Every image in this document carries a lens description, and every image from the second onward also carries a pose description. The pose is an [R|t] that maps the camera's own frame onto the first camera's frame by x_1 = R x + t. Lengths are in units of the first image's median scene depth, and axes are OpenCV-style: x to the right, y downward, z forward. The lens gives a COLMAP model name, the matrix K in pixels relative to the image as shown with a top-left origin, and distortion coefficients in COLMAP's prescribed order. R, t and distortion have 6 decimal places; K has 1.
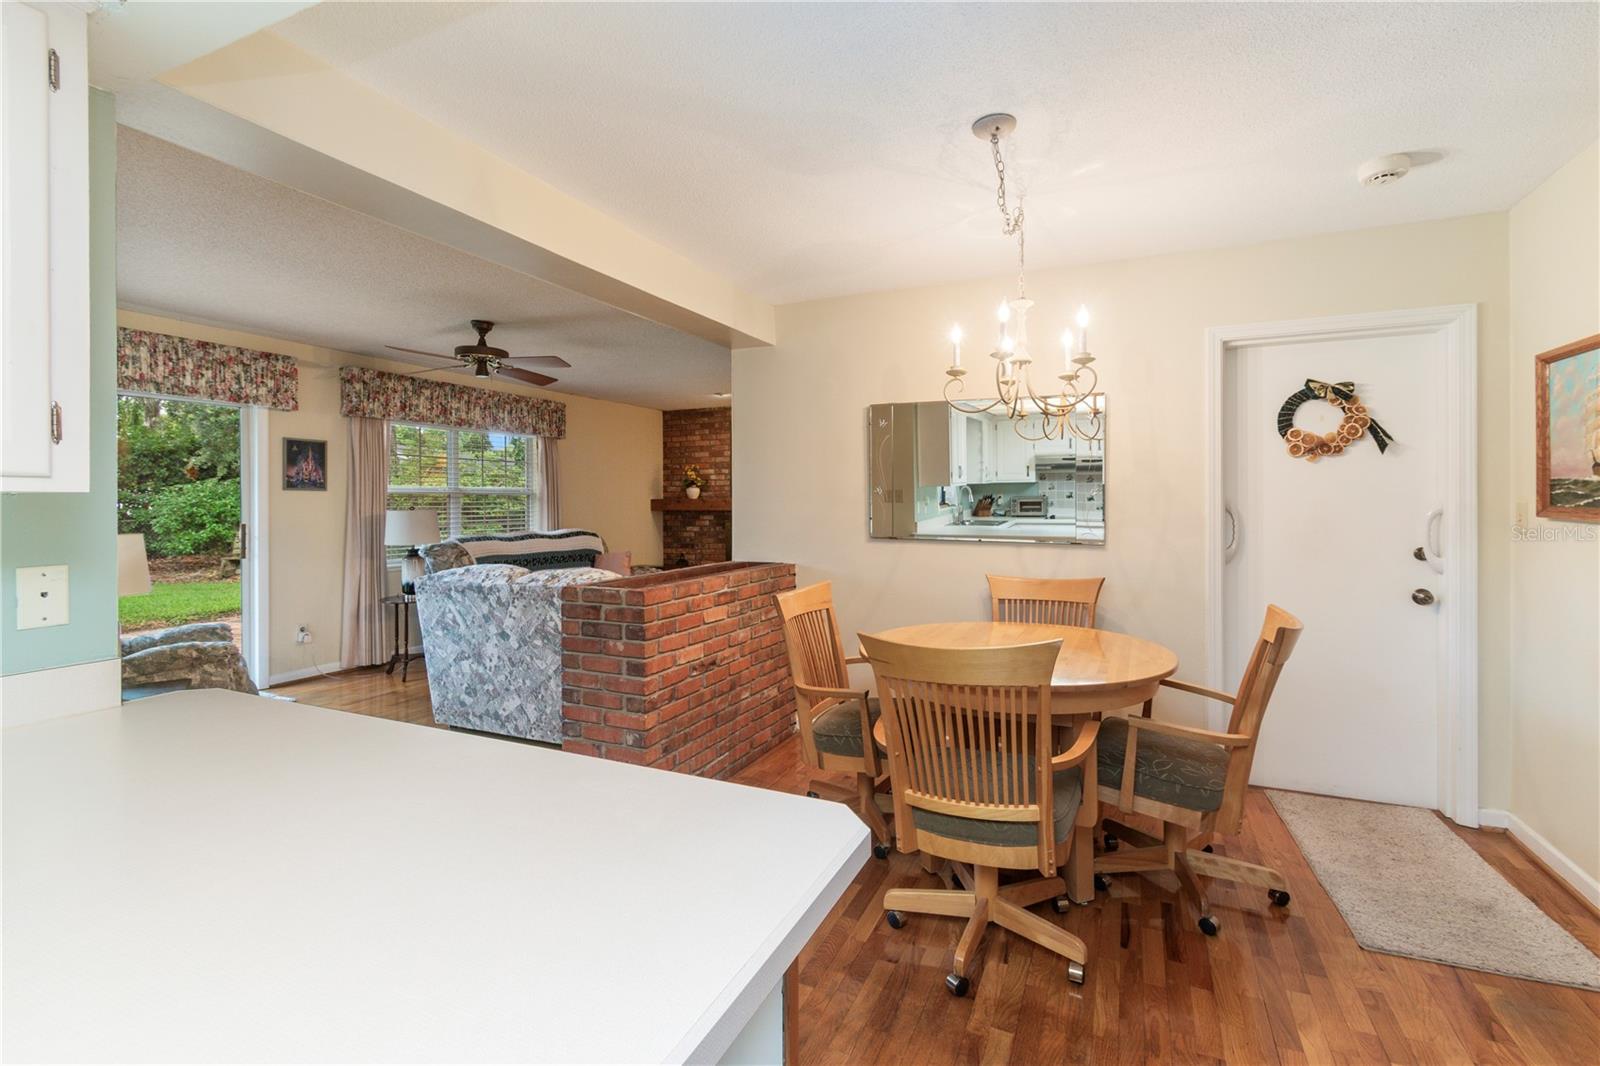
lens RADIAL K [[716.0, 0, 807.0], [0, 716.0, 503.2], [0, 0, 1]] dist [-0.000058, -0.000873]
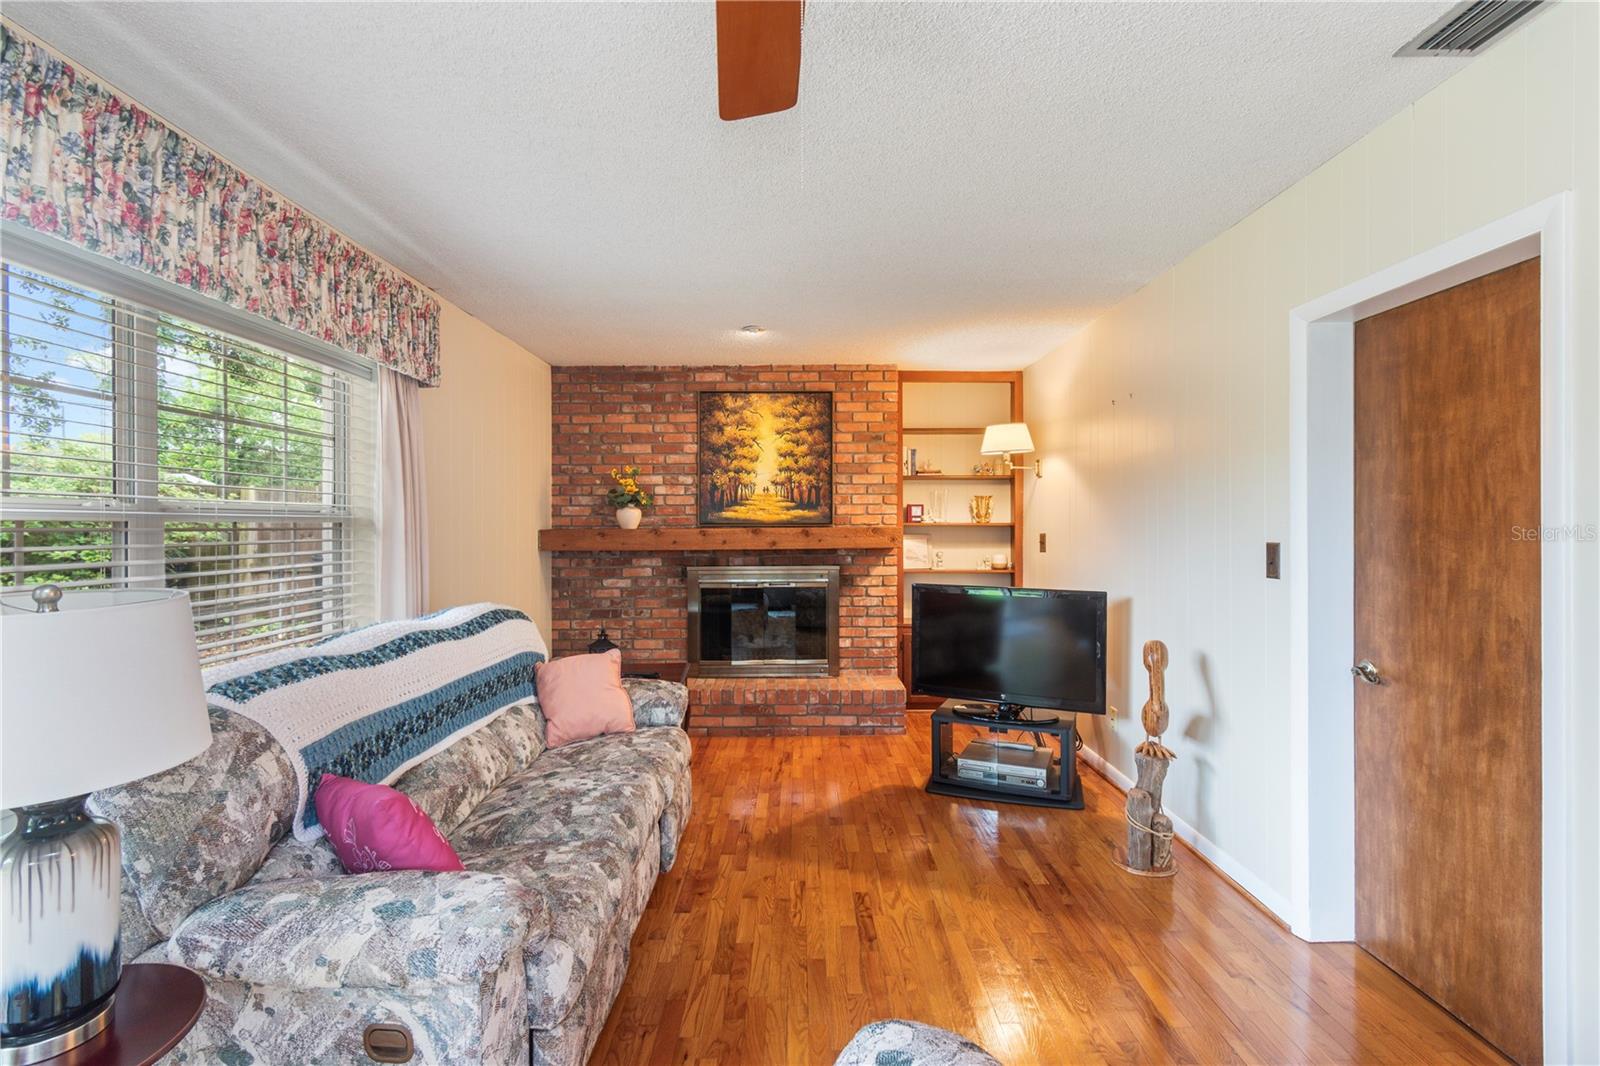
lens RADIAL K [[725.3, 0, 808.4], [0, 725.3, 528.8], [0, 0, 1]] dist [-0.000173, -0.000665]
pose [[0.905591, -0.002408, 0.424146, -0.468105], [0.001897, 0.999997, 0.001628, -0.011806], [-0.424149, -0.000670, 0.905592, 0.764848]]
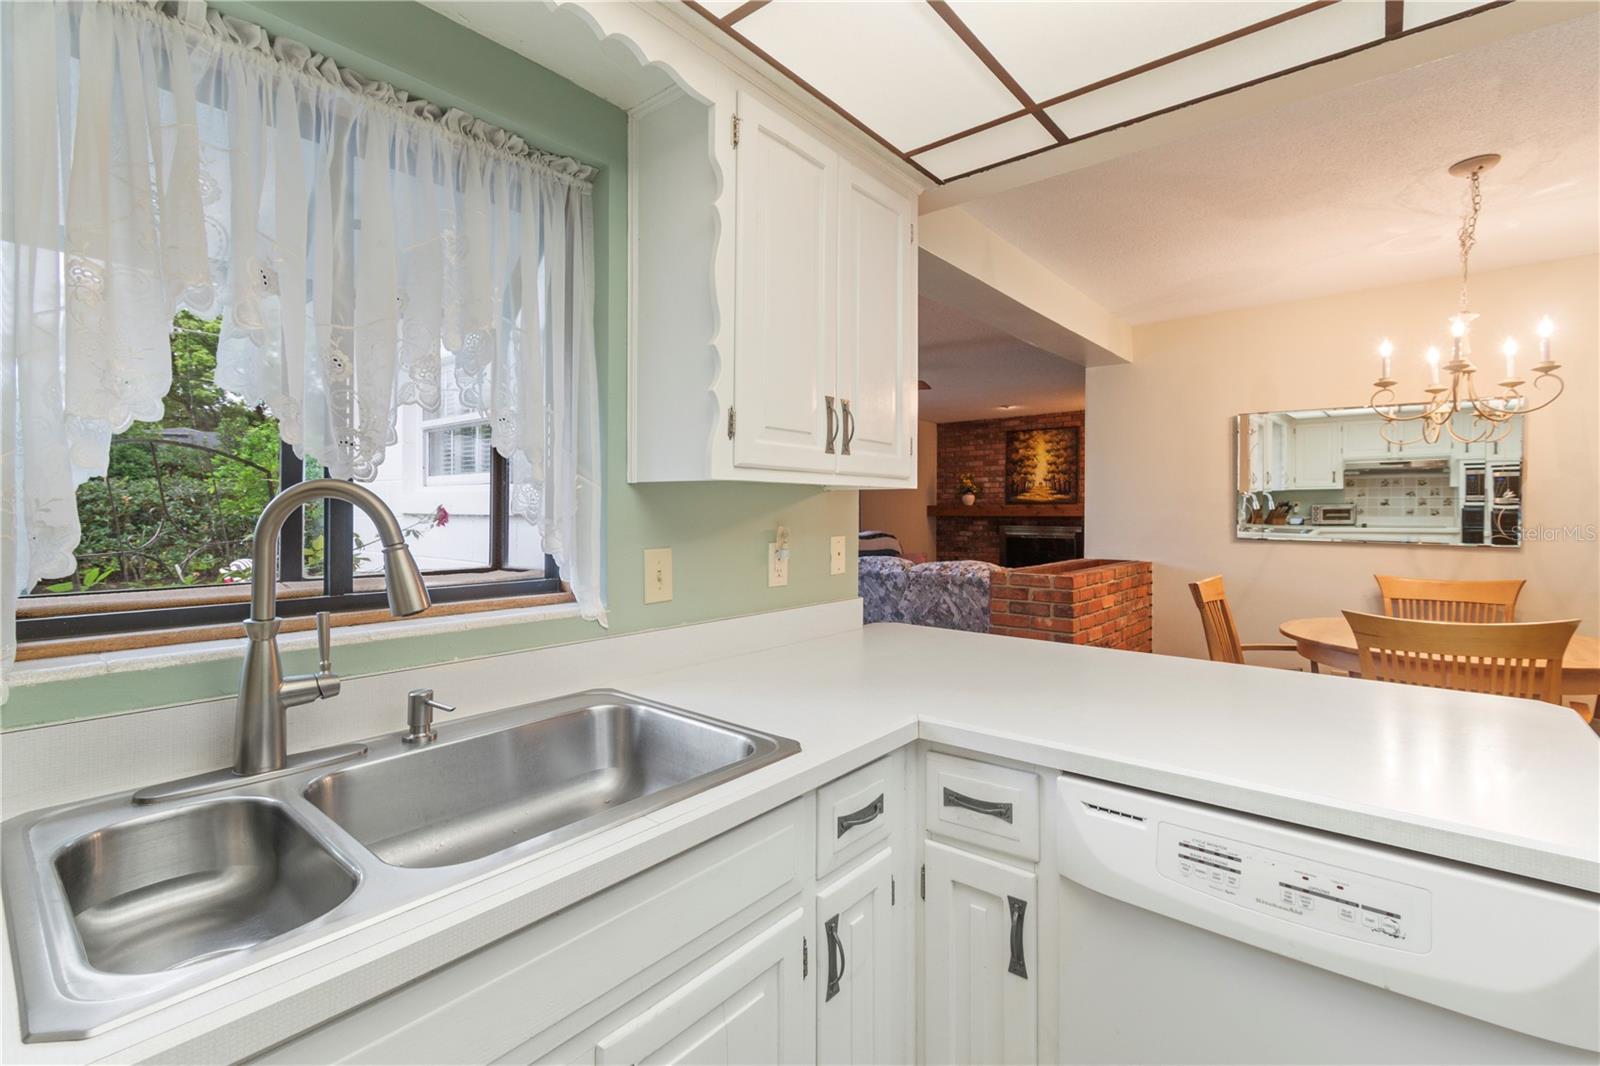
lens RADIAL K [[709.2, 0, 804.4], [0, 709.2, 512.2], [0, 0, 1]] dist [-0.003035, 0.000171]
pose [[0.962263, 0.005124, -0.272071, -0.185244], [-0.005208, 0.999986, 0.000414, 0.008911], [0.272070, 0.001019, 0.962277, -0.145645]]
